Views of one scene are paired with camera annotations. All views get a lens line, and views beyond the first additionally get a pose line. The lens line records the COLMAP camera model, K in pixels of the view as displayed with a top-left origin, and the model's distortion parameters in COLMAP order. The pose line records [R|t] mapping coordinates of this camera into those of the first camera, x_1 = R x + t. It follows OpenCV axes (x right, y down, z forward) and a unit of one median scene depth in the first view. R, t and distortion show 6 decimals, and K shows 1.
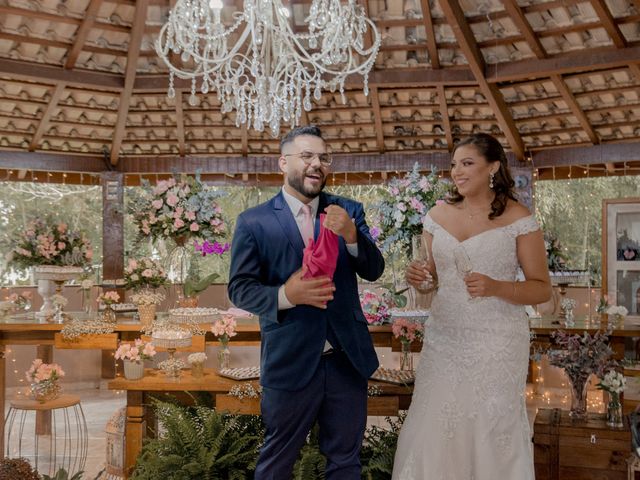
lens RADIAL K [[754.1, 0, 320.0], [0, 754.1, 240.0], [0, 0, 1]] dist [0.008510, -0.019165]
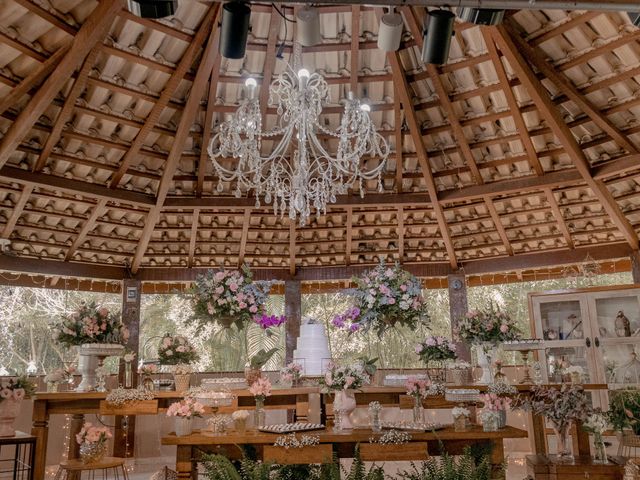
lens RADIAL K [[560.4, 0, 319.7], [0, 560.4, 230.6], [0, 0, 1]] dist [-0.000941, -0.005644]
pose [[0.993523, 0.006739, 0.113428, -0.099154], [0.019141, 0.974048, -0.225529, 0.056394], [-0.112004, 0.226239, 0.967611, 0.088715]]
